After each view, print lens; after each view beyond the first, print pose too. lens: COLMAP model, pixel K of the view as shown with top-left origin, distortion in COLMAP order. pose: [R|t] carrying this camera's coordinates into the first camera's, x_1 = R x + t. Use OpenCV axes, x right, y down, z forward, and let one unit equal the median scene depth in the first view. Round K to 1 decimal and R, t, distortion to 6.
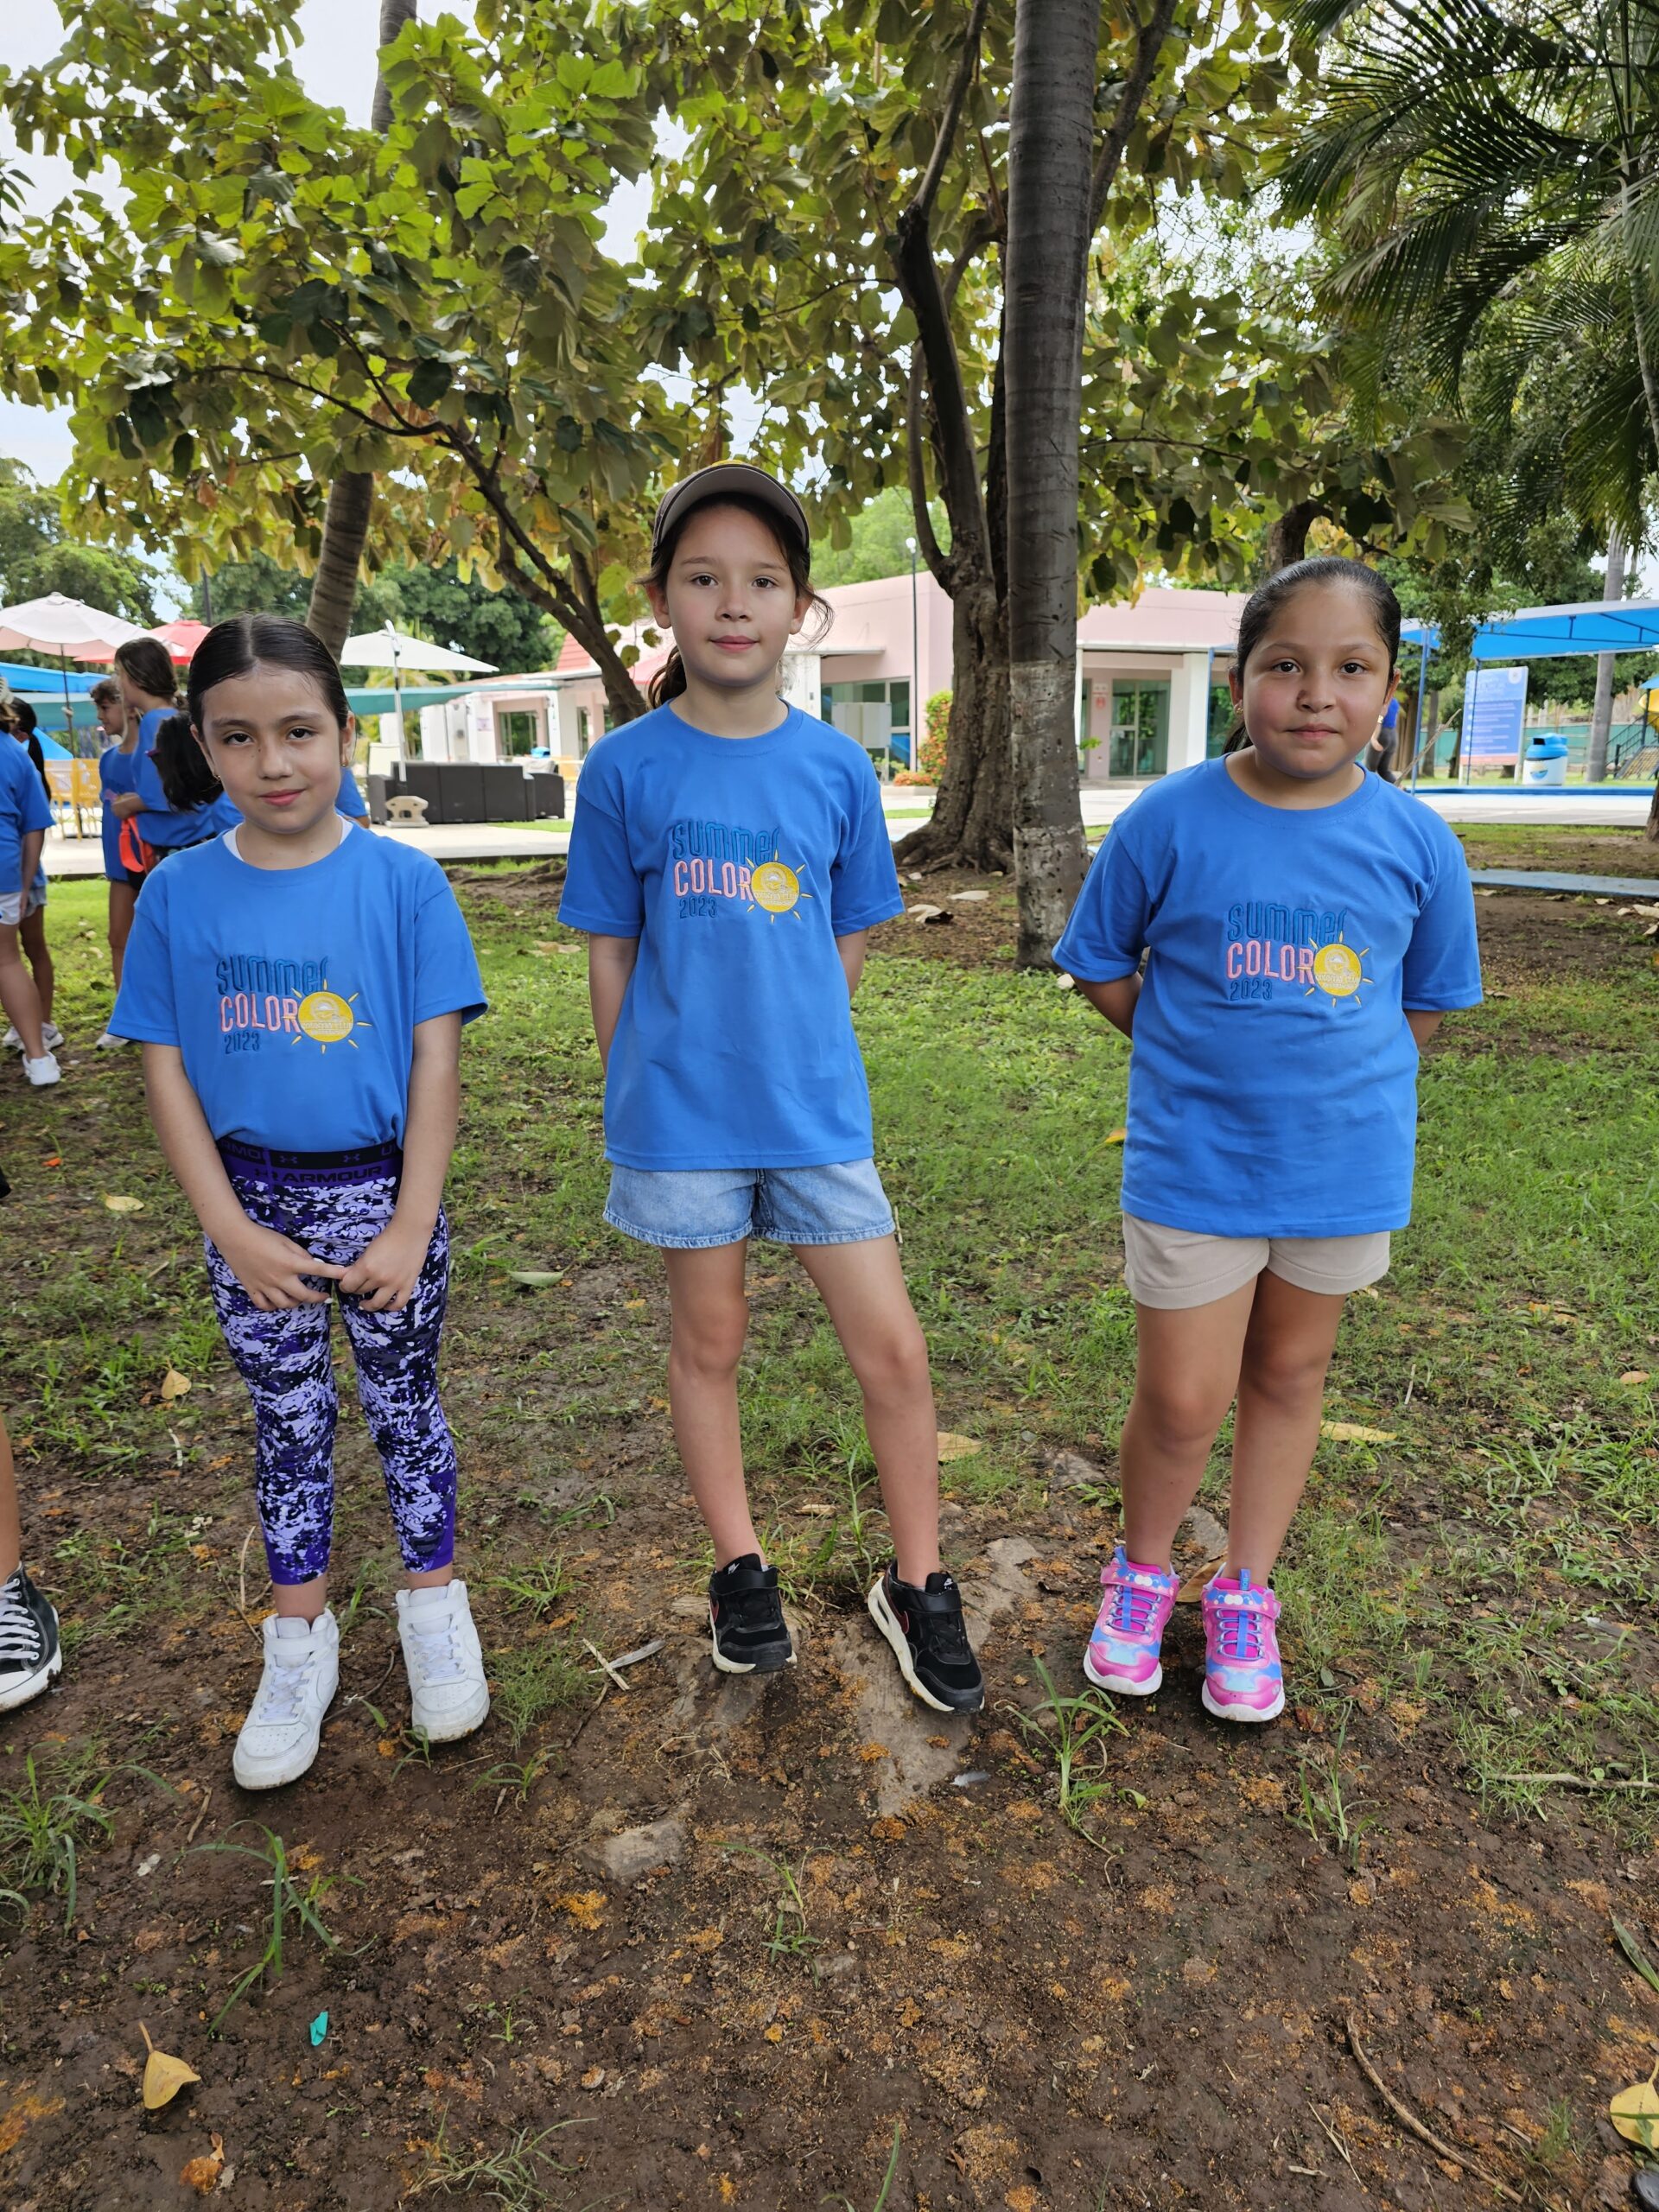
lens RADIAL K [[1541.2, 0, 846.0], [0, 1541.2, 1116.1], [0, 0, 1]] dist [0.039150, -0.028488]
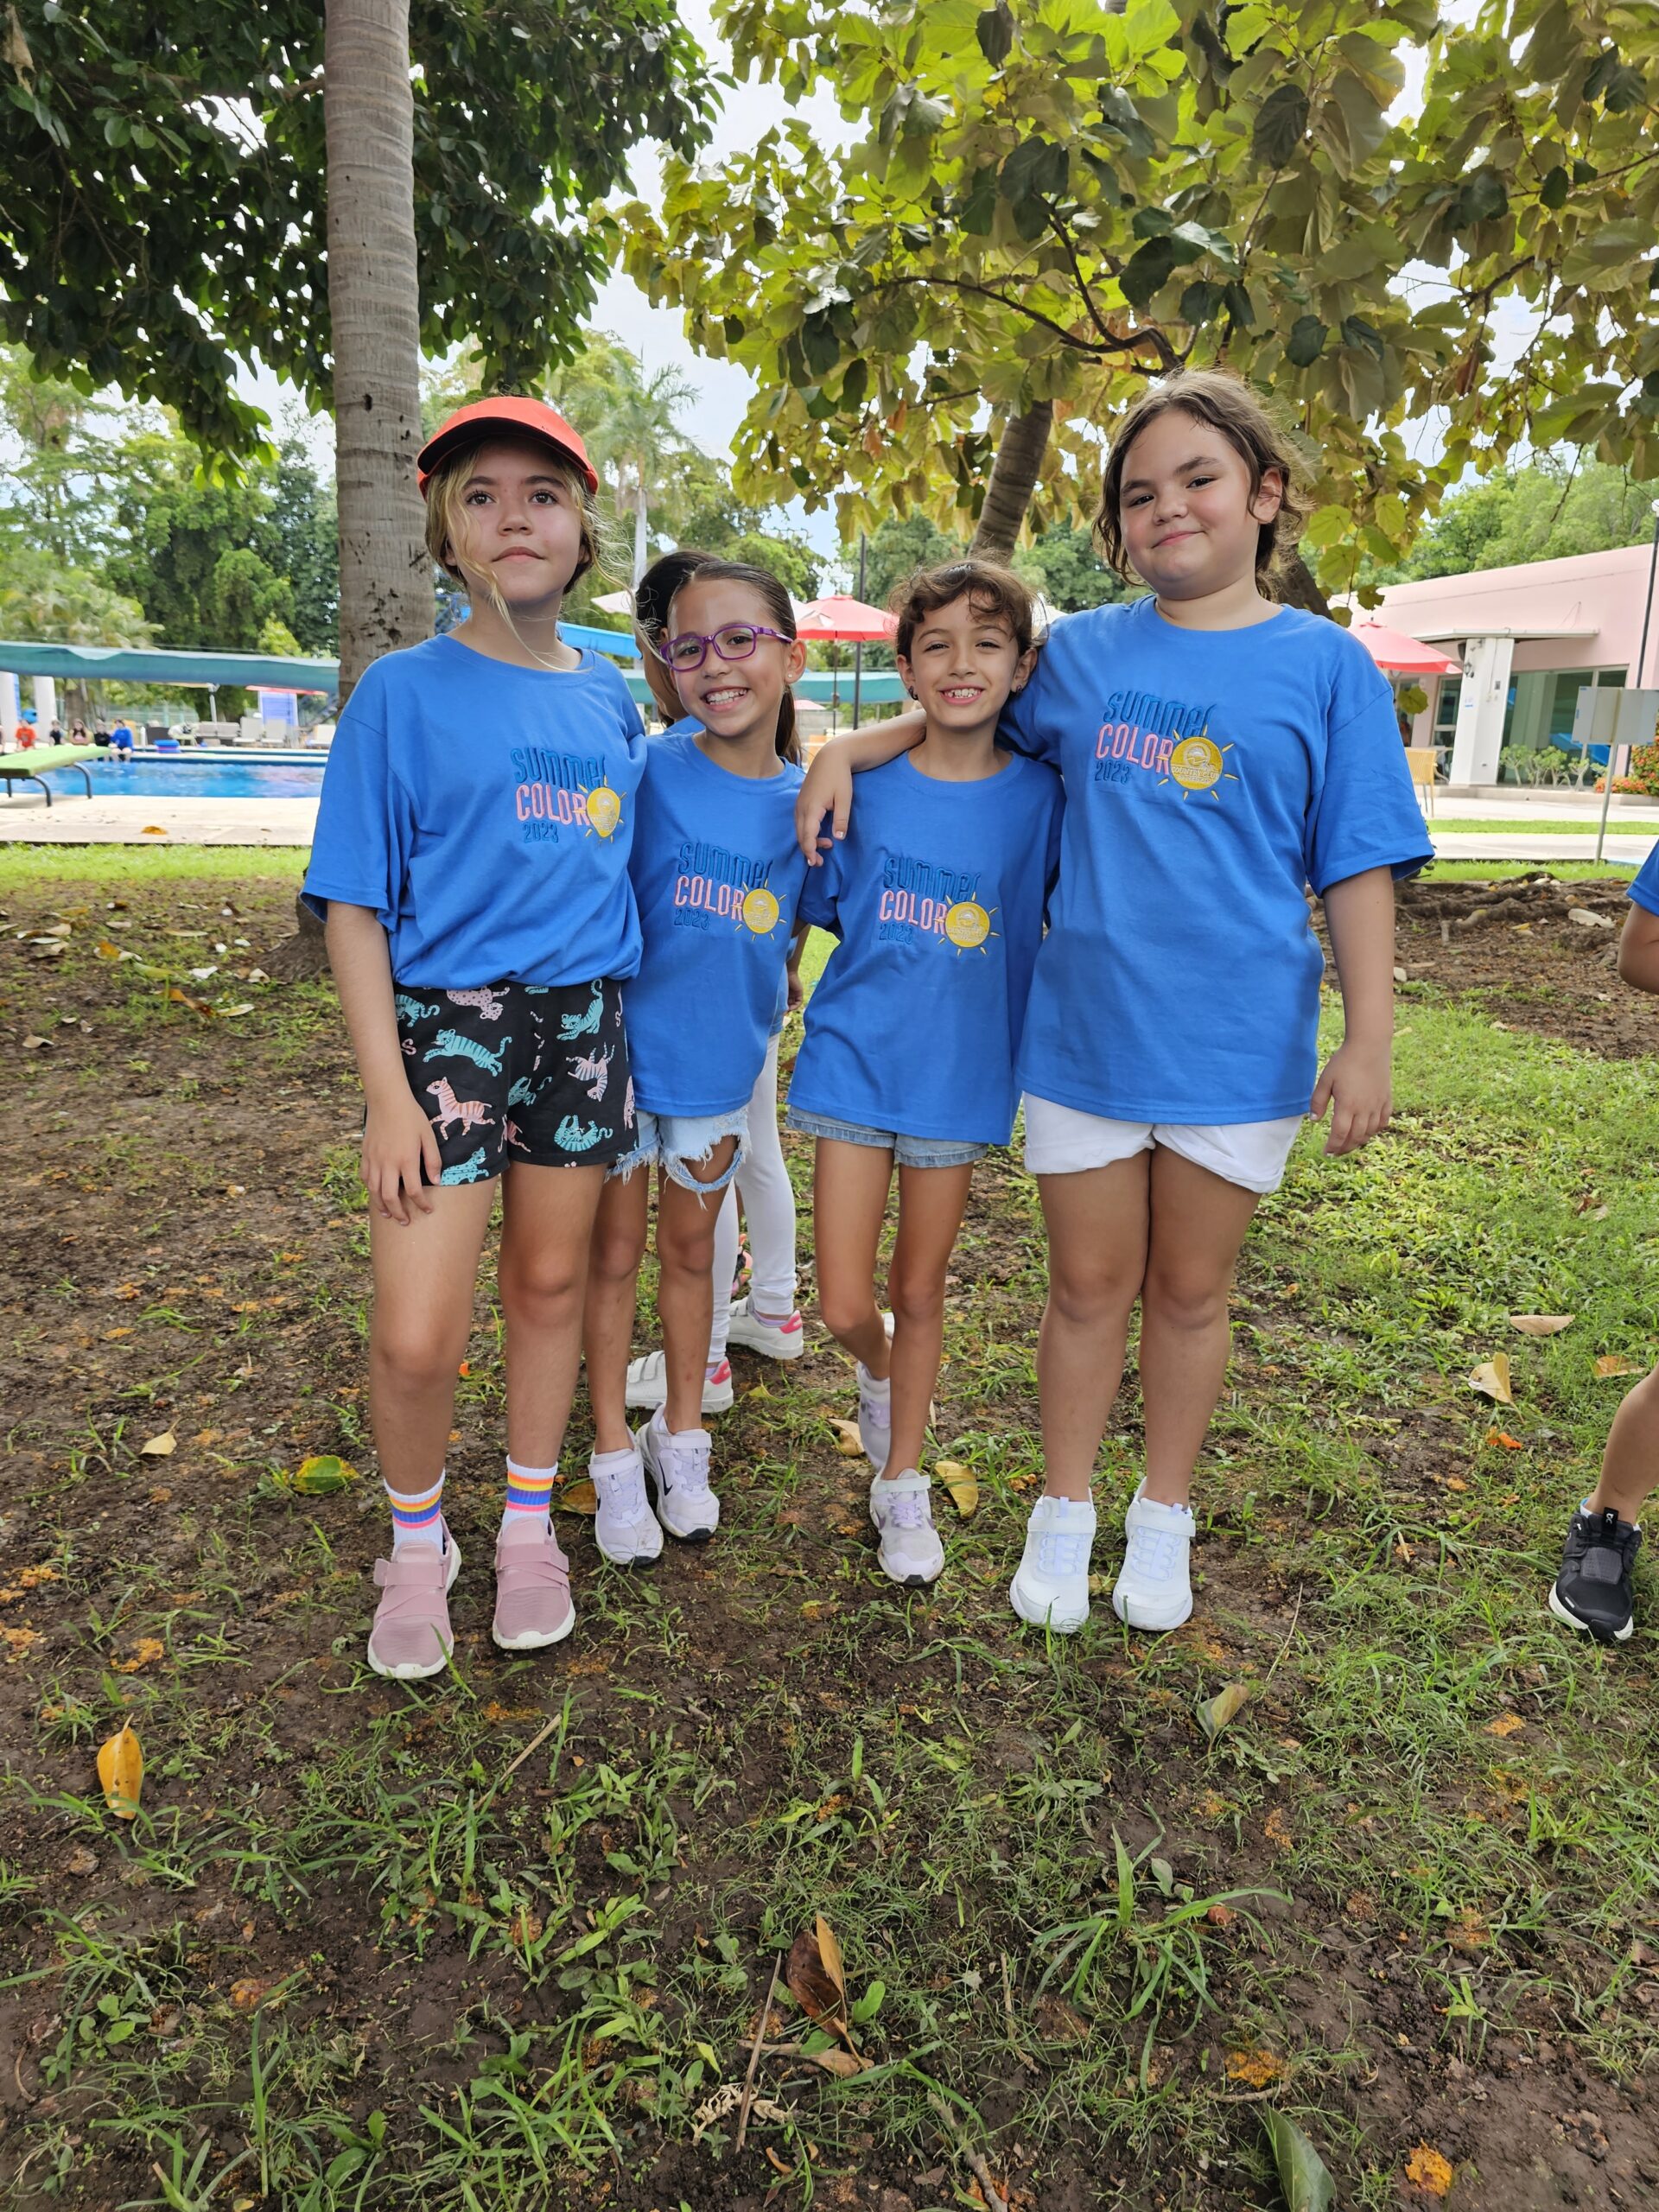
lens RADIAL K [[1541.2, 0, 832.2], [0, 1541.2, 1104.7], [0, 0, 1]] dist [0.039150, -0.028488]
pose [[0.924083, 0.124245, -0.361433, -0.057728], [-0.123631, 0.992015, 0.024920, -0.036438], [0.361643, 0.021656, 0.932065, 0.154632]]
